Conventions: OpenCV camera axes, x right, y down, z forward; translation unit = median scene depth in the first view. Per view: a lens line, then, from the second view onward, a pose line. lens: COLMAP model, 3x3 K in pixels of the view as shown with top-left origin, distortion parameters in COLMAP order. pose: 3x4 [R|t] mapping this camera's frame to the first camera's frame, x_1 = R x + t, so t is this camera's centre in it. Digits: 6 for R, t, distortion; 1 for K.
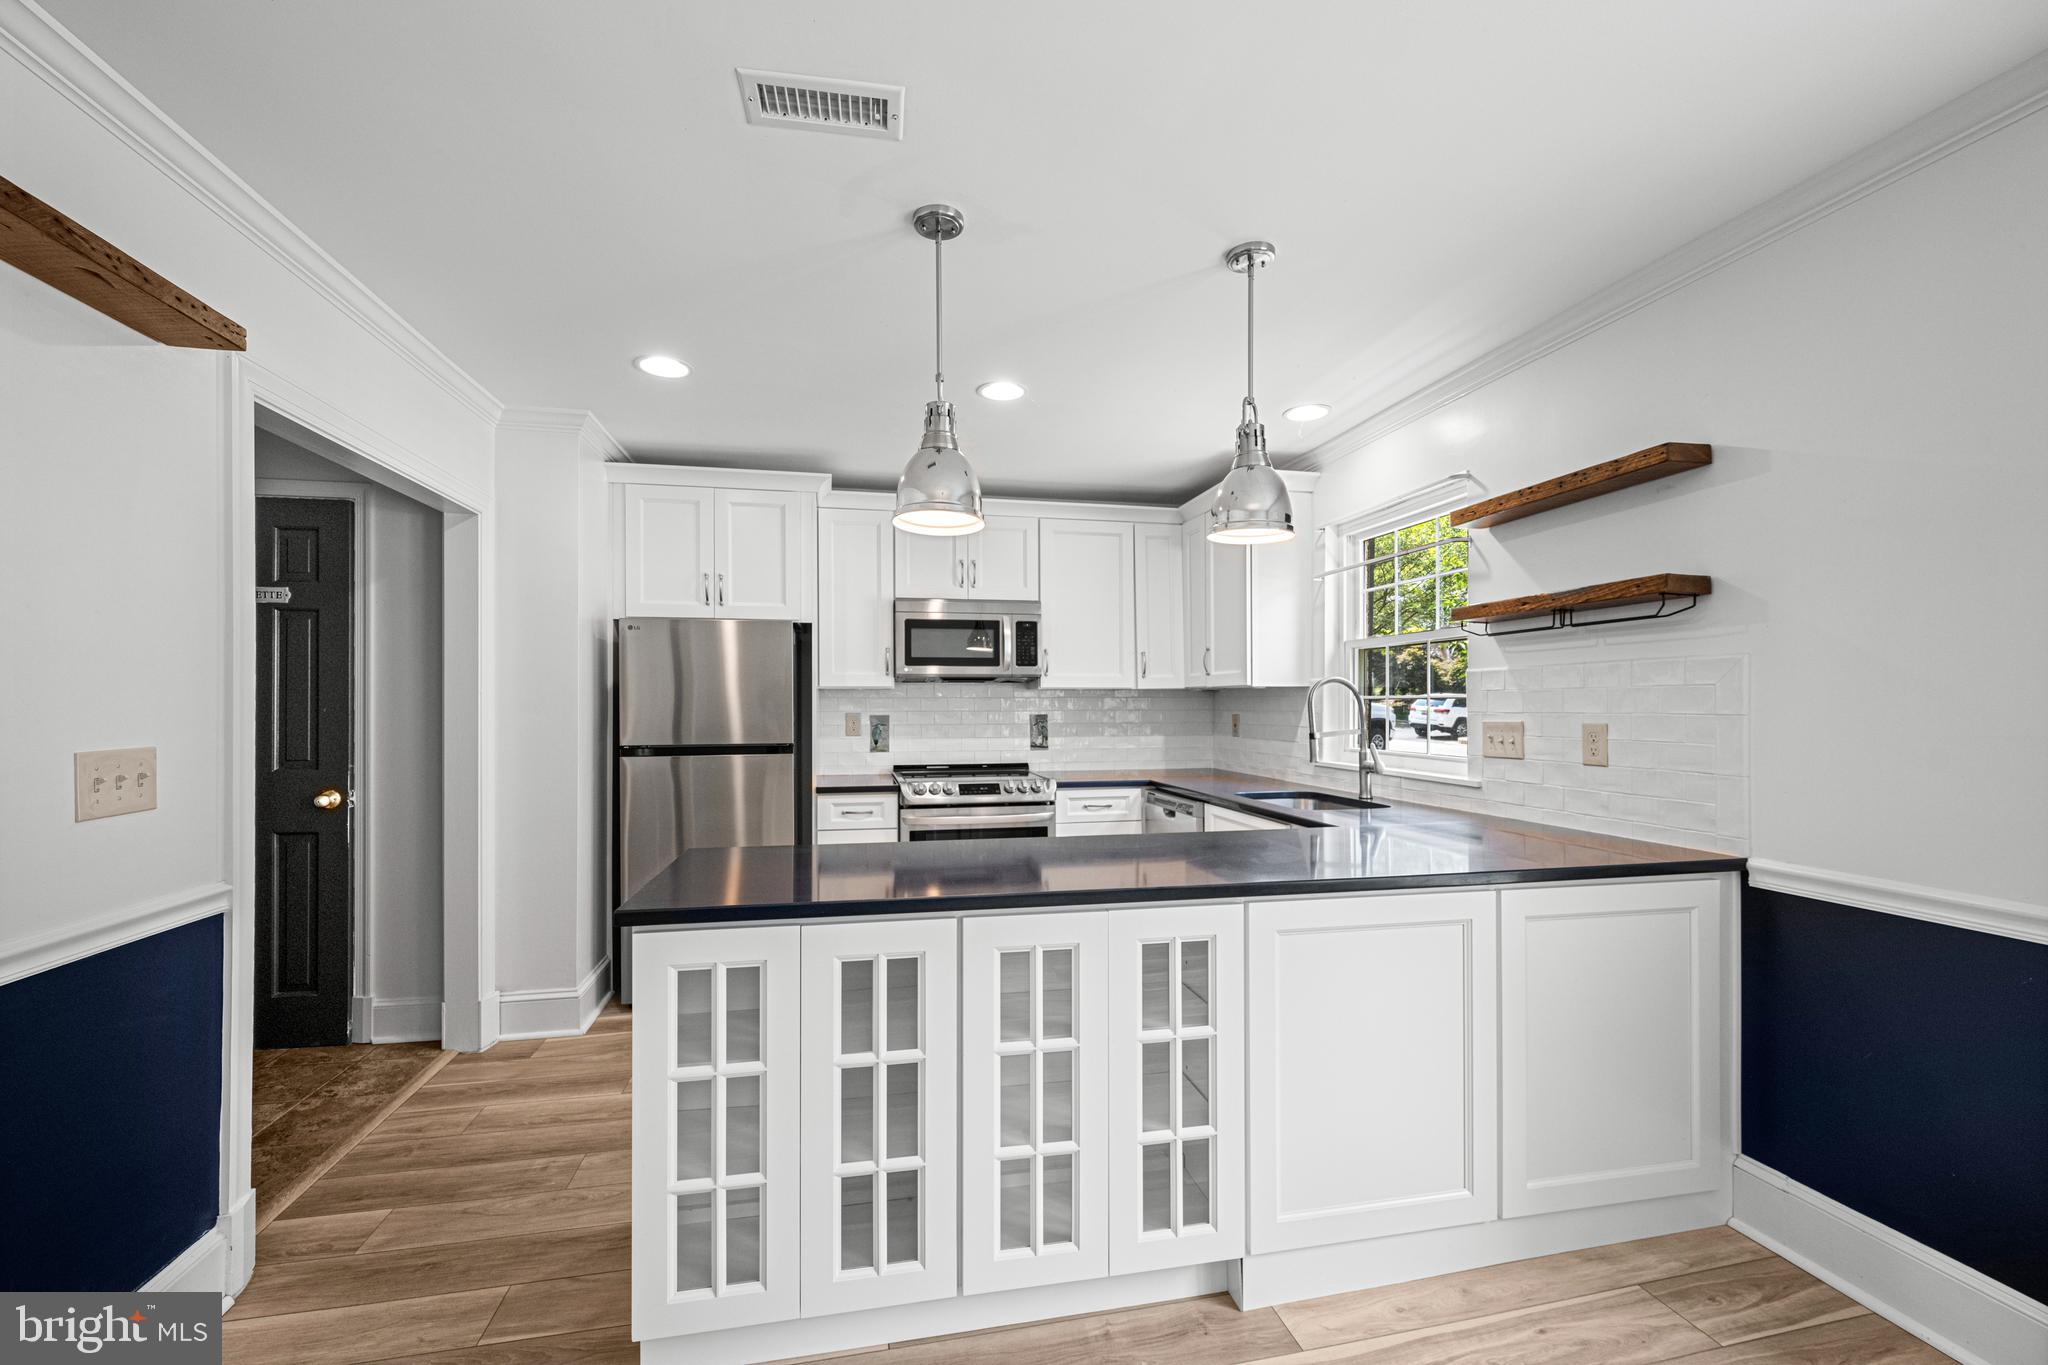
lens RADIAL K [[828.2, 0, 1011.1], [0, 828.2, 701.4], [0, 0, 1]] dist [-0.000562, 0.000106]
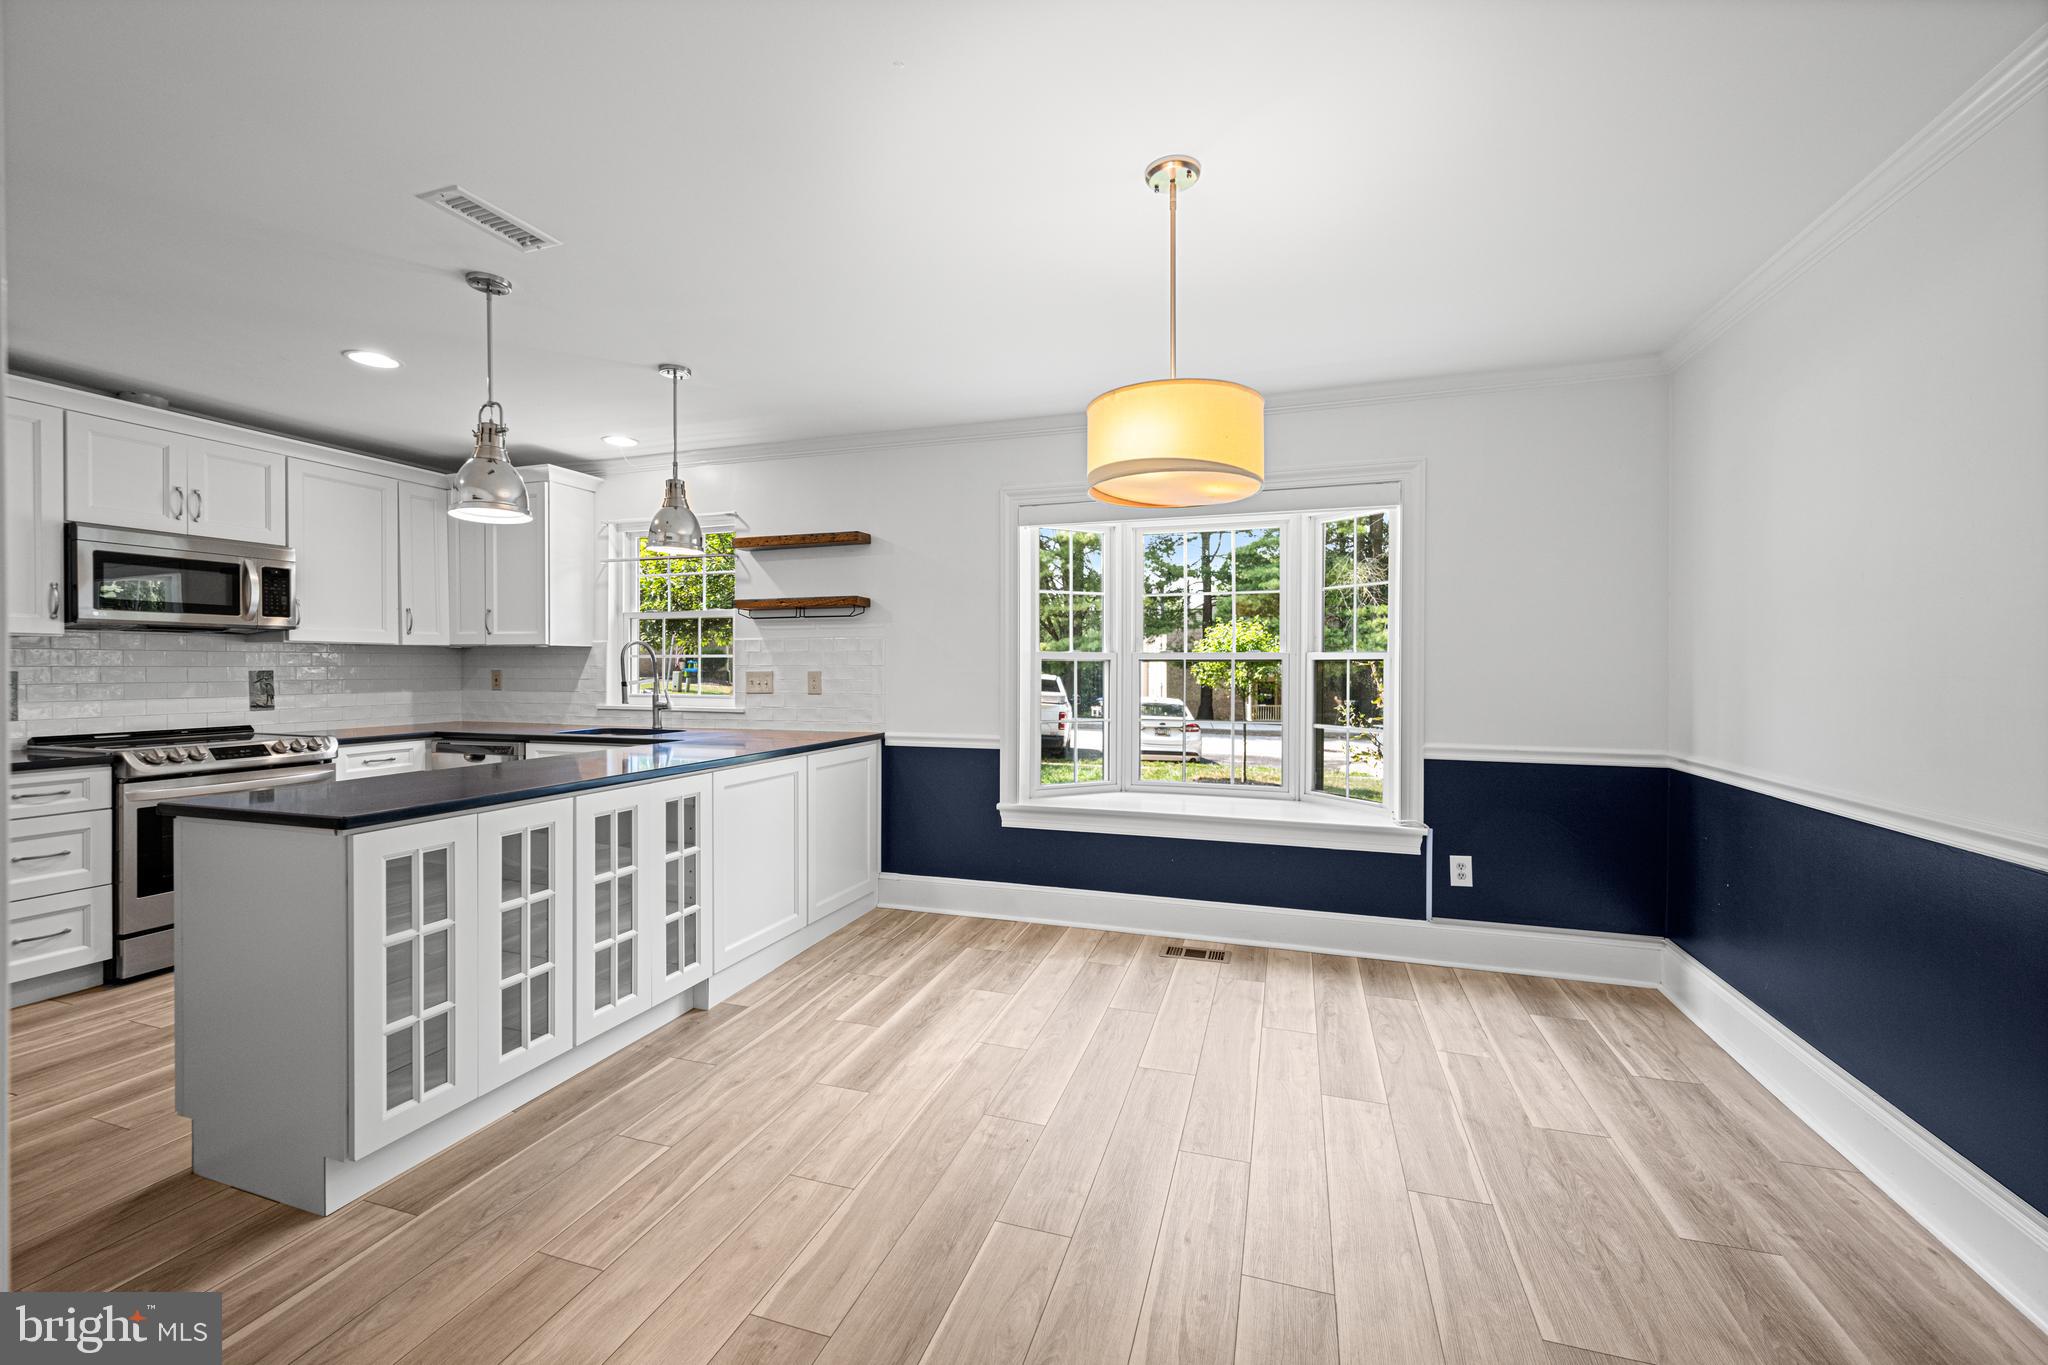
lens RADIAL K [[828.2, 0, 1025.0], [0, 828.2, 674.0], [0, 0, 1]] dist [-0.000562, 0.000106]
pose [[0.492281, -0.004861, 0.870423, -0.512965], [-0.005305, 0.999949, 0.008585, 0.011270], [-0.870420, -0.008843, 0.492230, -0.238502]]
